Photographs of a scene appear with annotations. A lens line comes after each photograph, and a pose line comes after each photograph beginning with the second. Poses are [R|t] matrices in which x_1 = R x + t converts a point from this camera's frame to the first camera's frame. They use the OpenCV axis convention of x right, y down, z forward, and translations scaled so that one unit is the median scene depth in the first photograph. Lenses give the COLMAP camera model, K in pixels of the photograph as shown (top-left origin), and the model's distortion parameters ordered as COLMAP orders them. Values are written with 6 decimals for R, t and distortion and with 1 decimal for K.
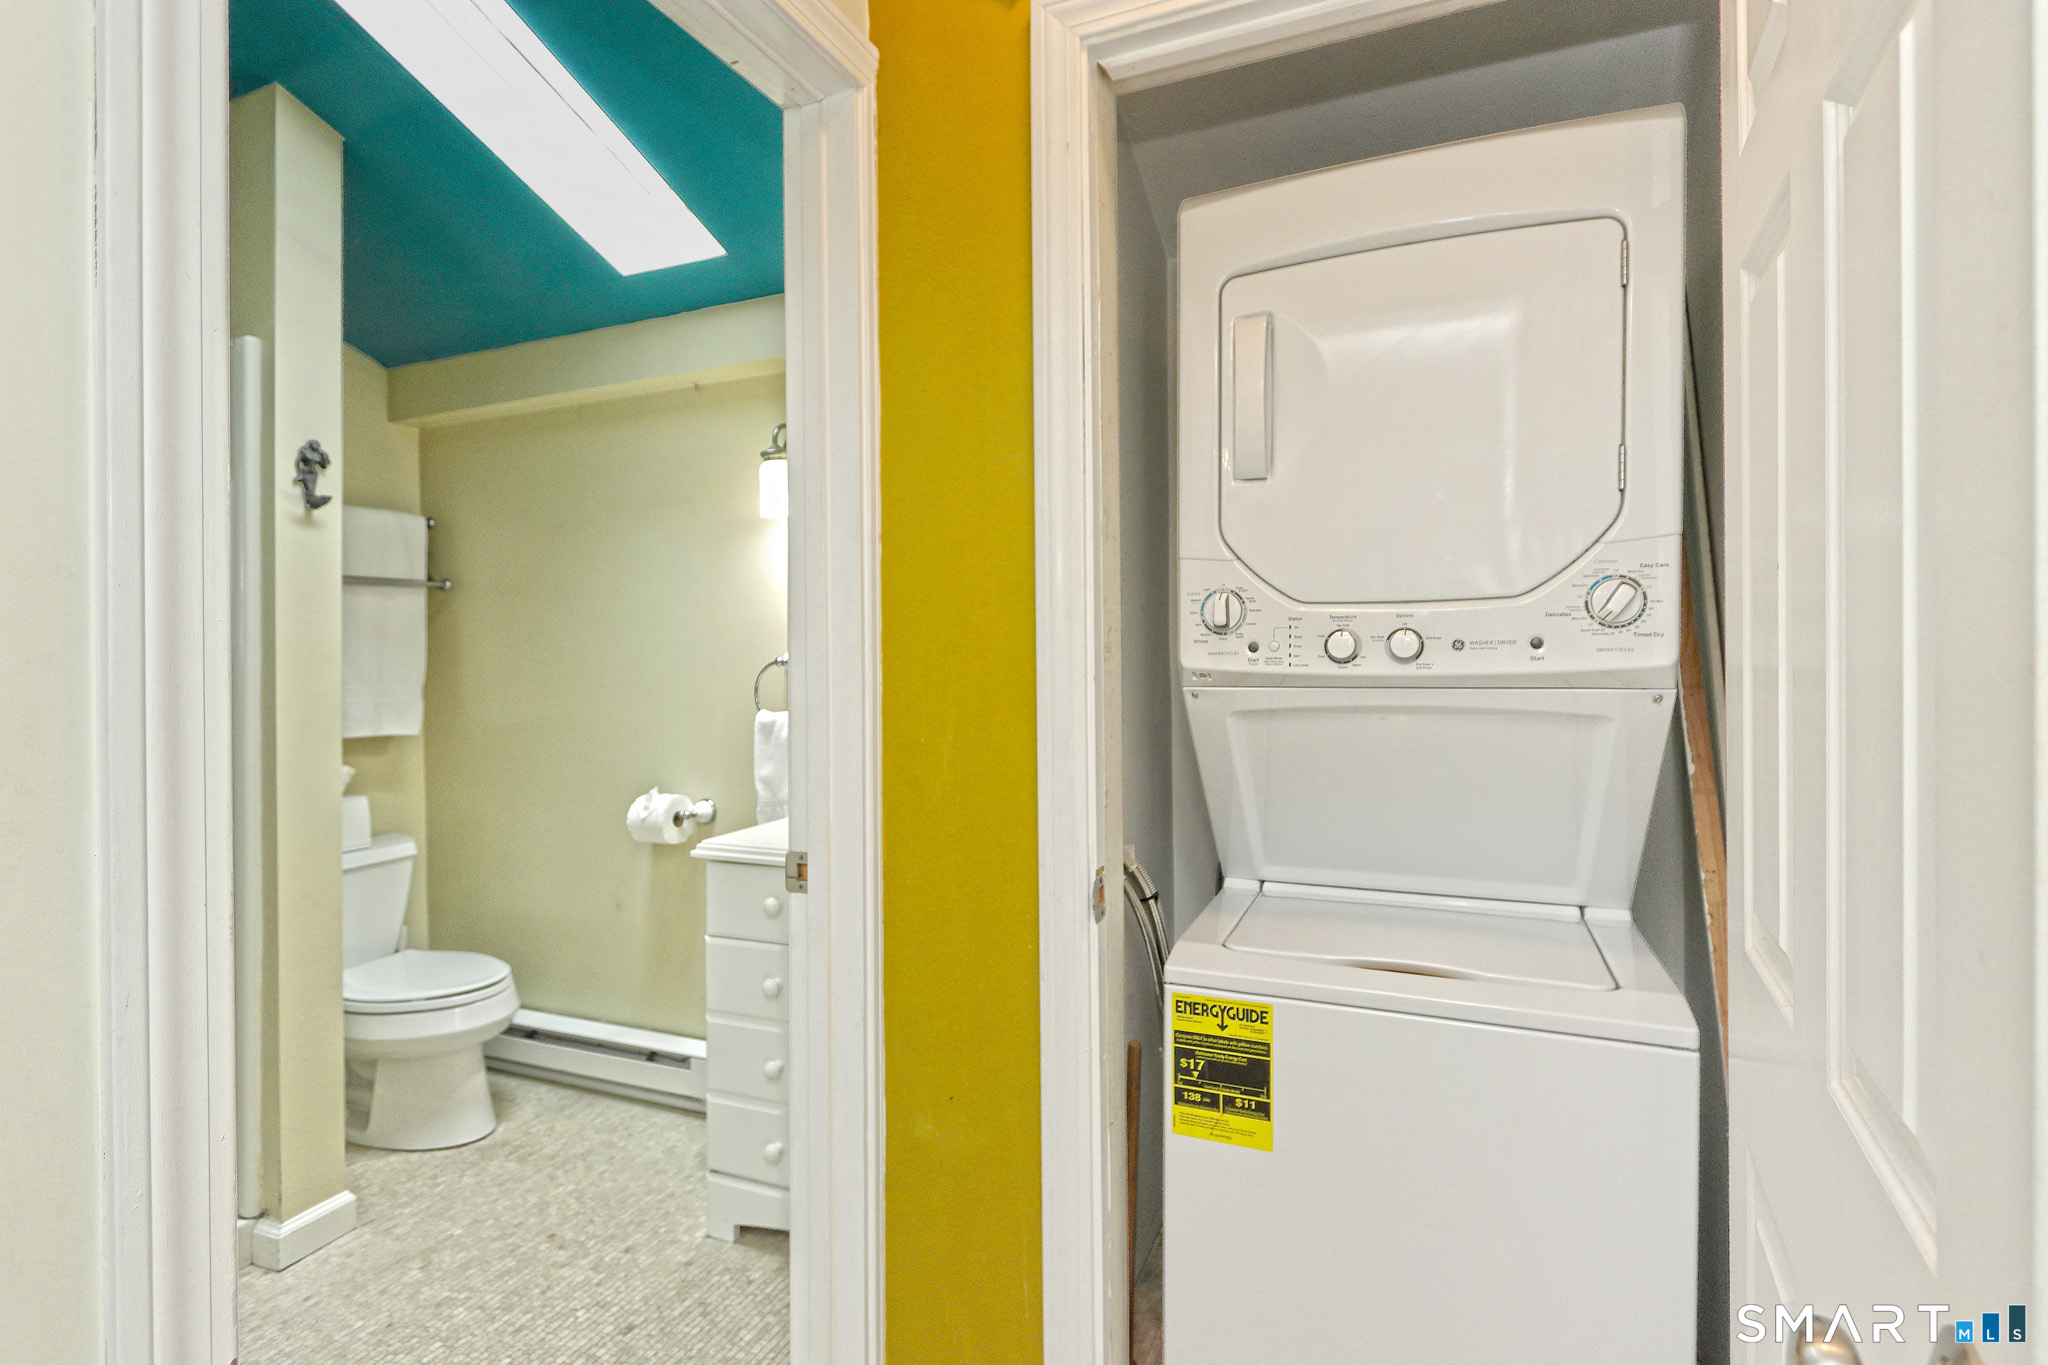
lens RADIAL K [[947.2, 0, 1010.8], [0, 947.2, 634.4], [0, 0, 1]] dist [0.006146, -0.003110]
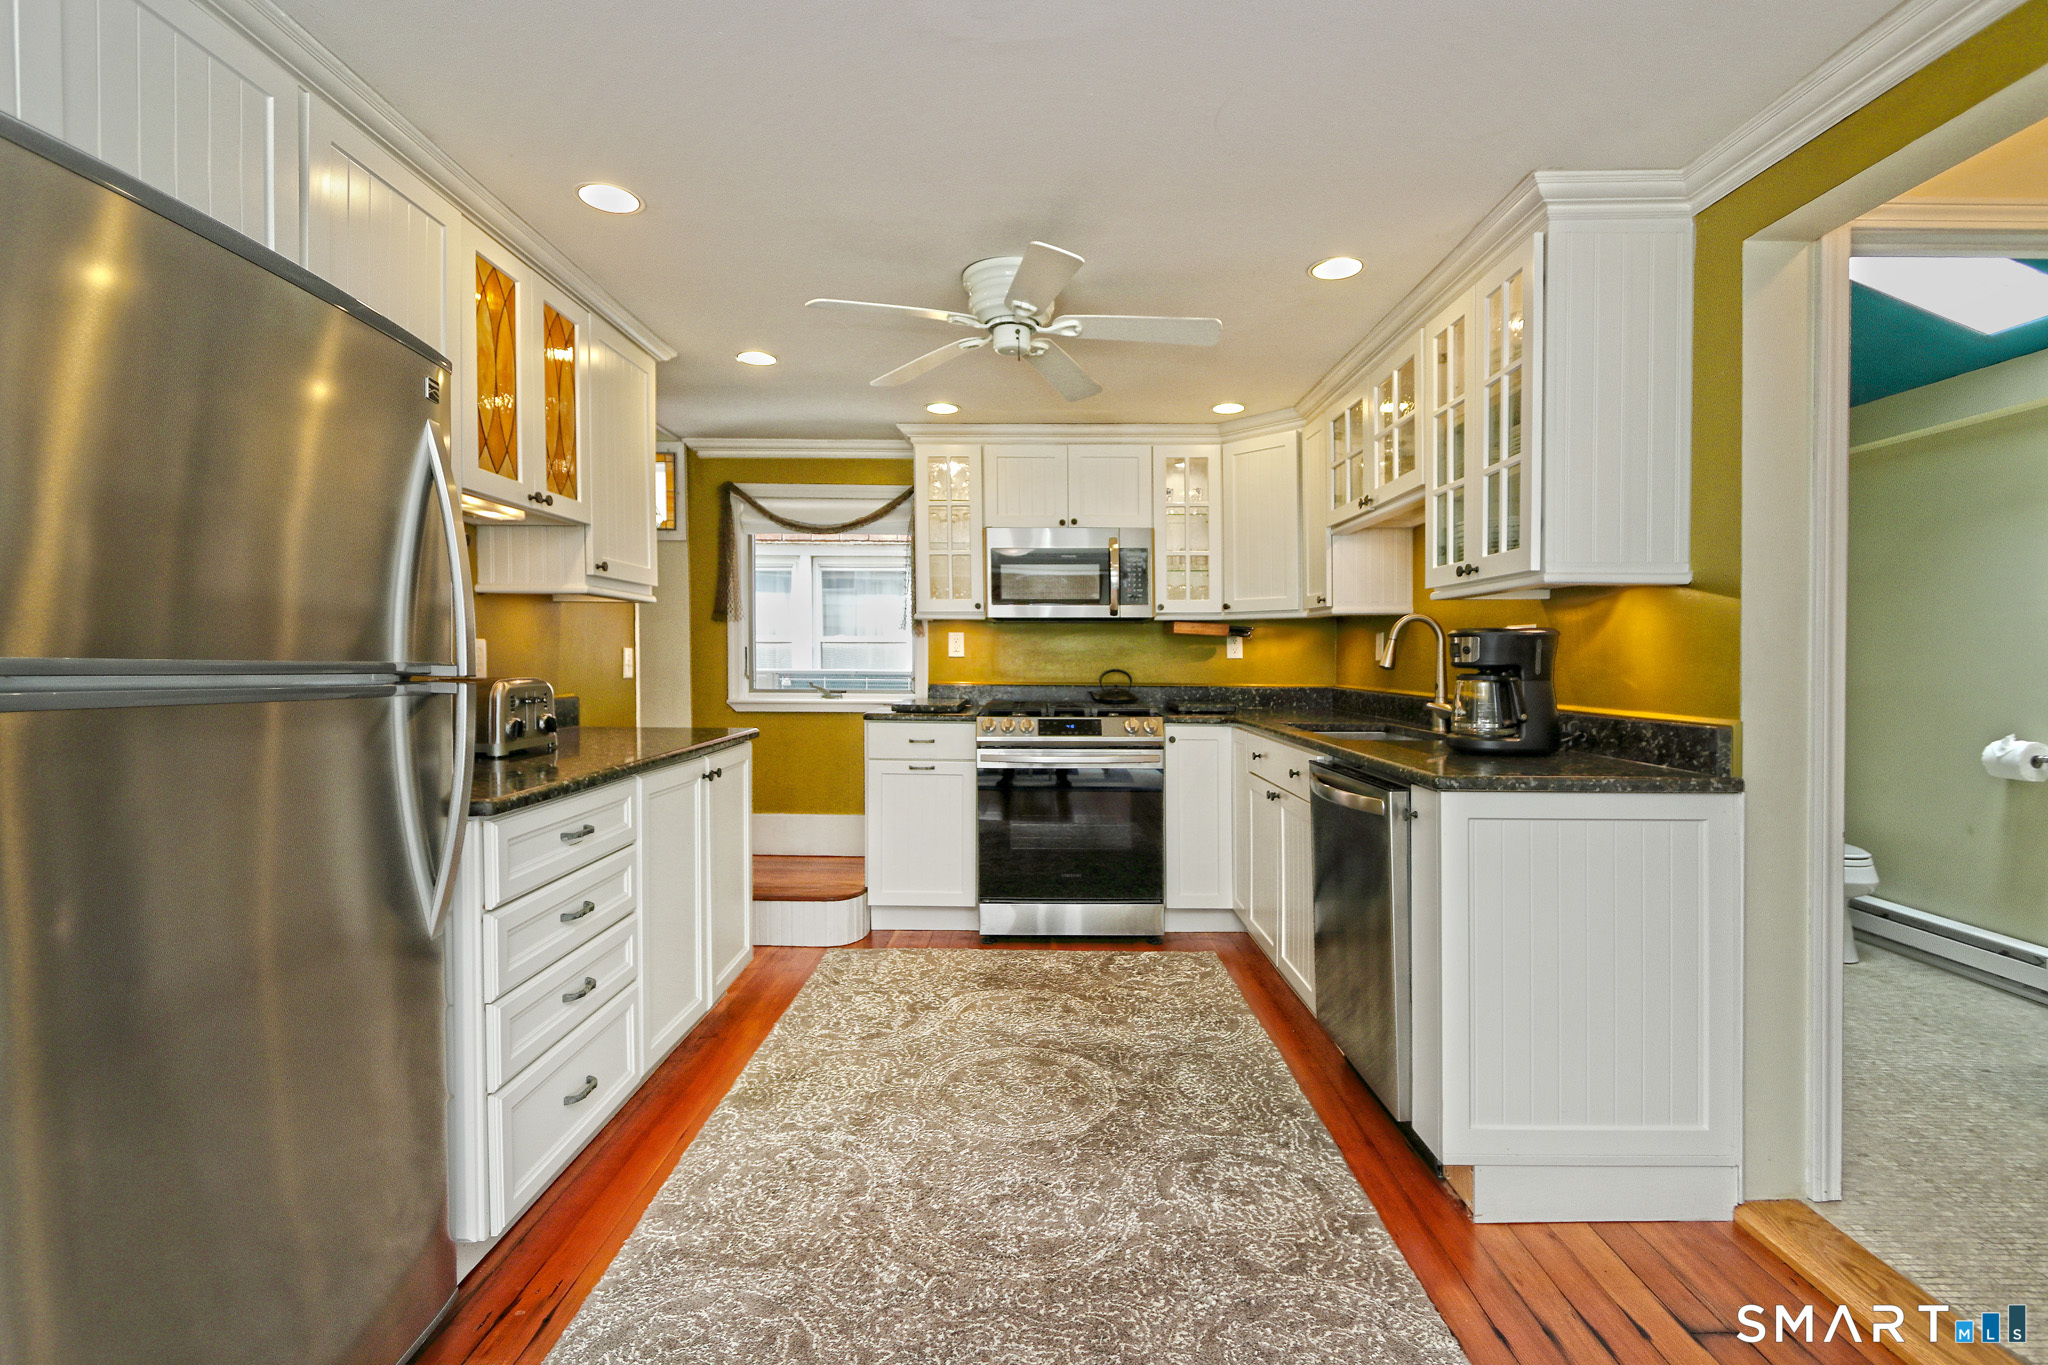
lens RADIAL K [[947.2, 0, 1041.2], [0, 947.2, 653.3], [0, 0, 1]] dist [0.006146, -0.003110]
pose [[0.407119, 0.015715, -0.913240, 0.248898], [0.008007, 0.999752, 0.020773, 0.020473], [0.913340, -0.015769, 0.406892, -0.684331]]
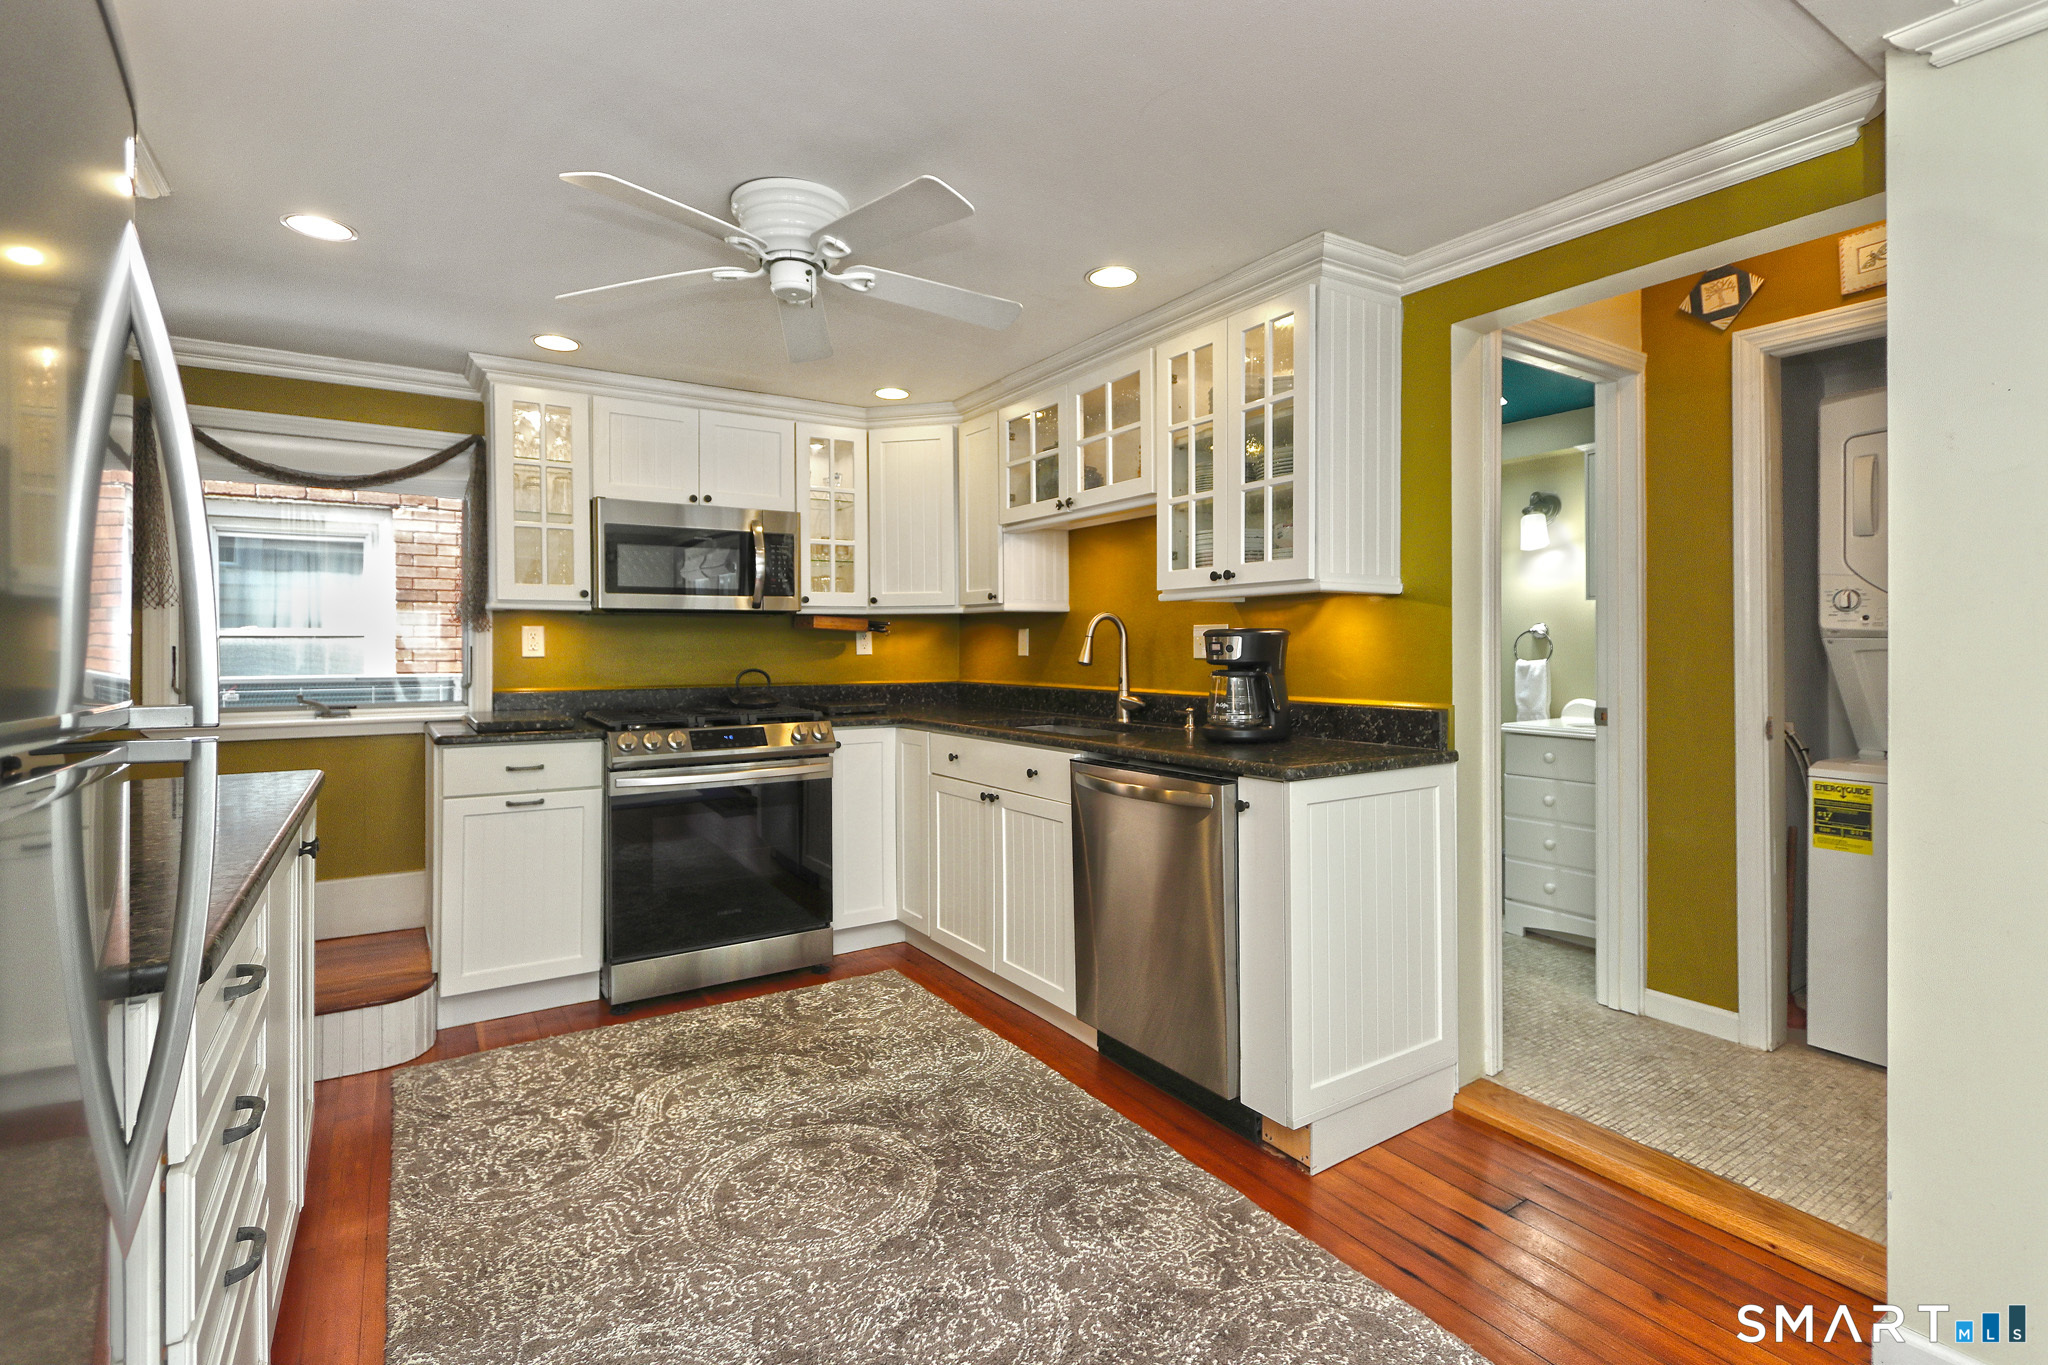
lens RADIAL K [[947.2, 0, 1029.1], [0, 947.2, 625.1], [0, 0, 1]] dist [0.006146, -0.003110]
pose [[0.841968, 0.000914, -0.539527, -0.083880], [0.001745, 0.999989, 0.004418, 0.009497], [0.539525, -0.004661, 0.841957, -0.911206]]
